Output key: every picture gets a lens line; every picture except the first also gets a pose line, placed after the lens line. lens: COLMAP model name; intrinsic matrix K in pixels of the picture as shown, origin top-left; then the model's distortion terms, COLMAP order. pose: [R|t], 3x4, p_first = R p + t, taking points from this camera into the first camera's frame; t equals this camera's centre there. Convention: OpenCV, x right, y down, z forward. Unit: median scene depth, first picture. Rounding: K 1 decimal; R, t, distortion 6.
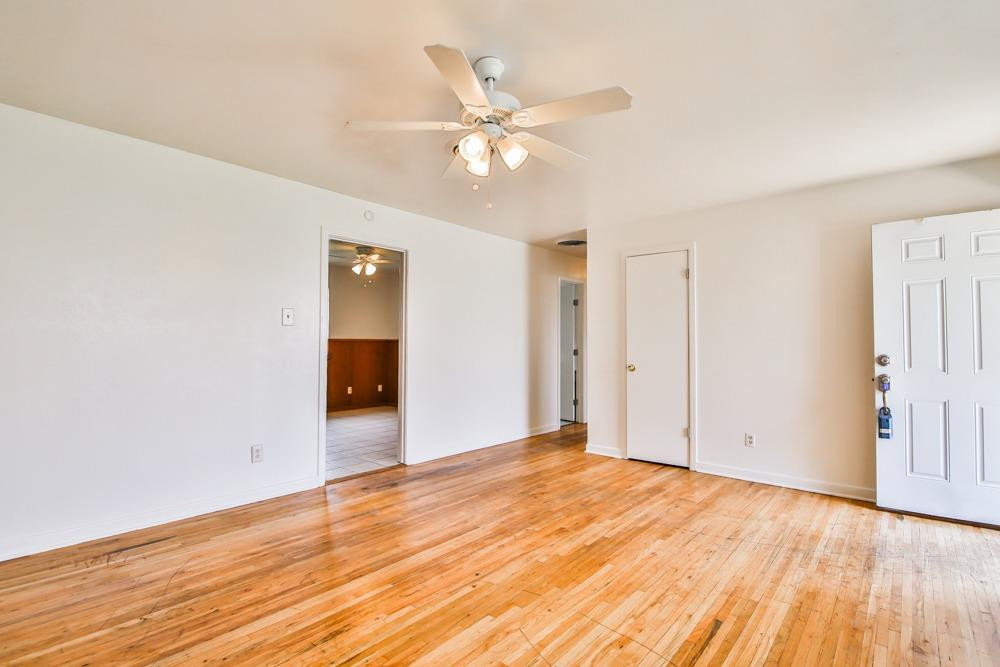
lens RADIAL K [[470.5, 0, 500.0], [0, 470.5, 333.5], [0, 0, 1]] dist [0.000143, -0.013885]
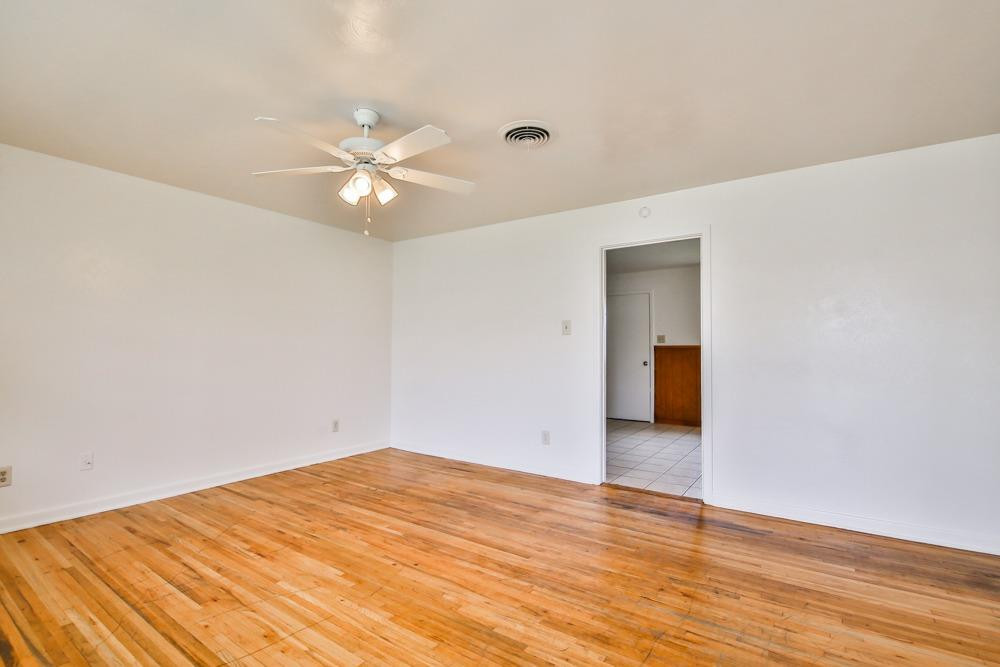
lens RADIAL K [[464.2, 0, 498.4], [0, 464.2, 334.3], [0, 0, 1]] dist [-0.008254, -0.001399]
pose [[0.108664, -0.035122, -0.993458, 0.979395], [0.019214, 0.999263, -0.033226, 0.024345], [0.993893, -0.015478, 0.109259, 1.014745]]
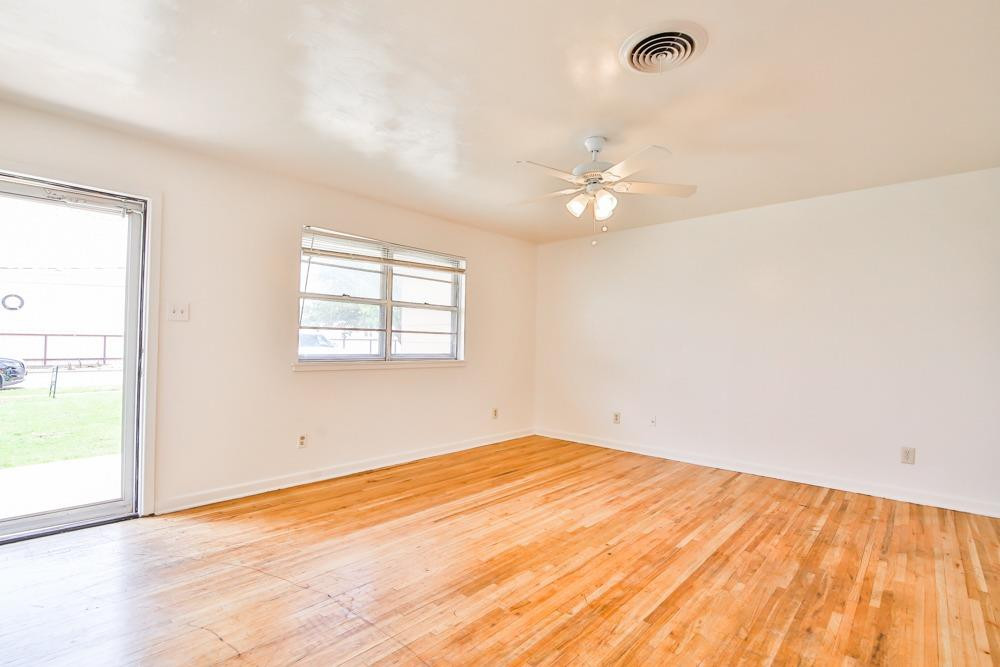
lens RADIAL K [[464.2, 0, 498.4], [0, 464.2, 334.3], [0, 0, 1]] dist [-0.008254, -0.001399]
pose [[-0.999211, -0.020848, 0.033794, 0.174074], [-0.022348, 0.998753, -0.044636, 0.052400], [-0.032822, -0.045356, -0.998432, 1.982576]]
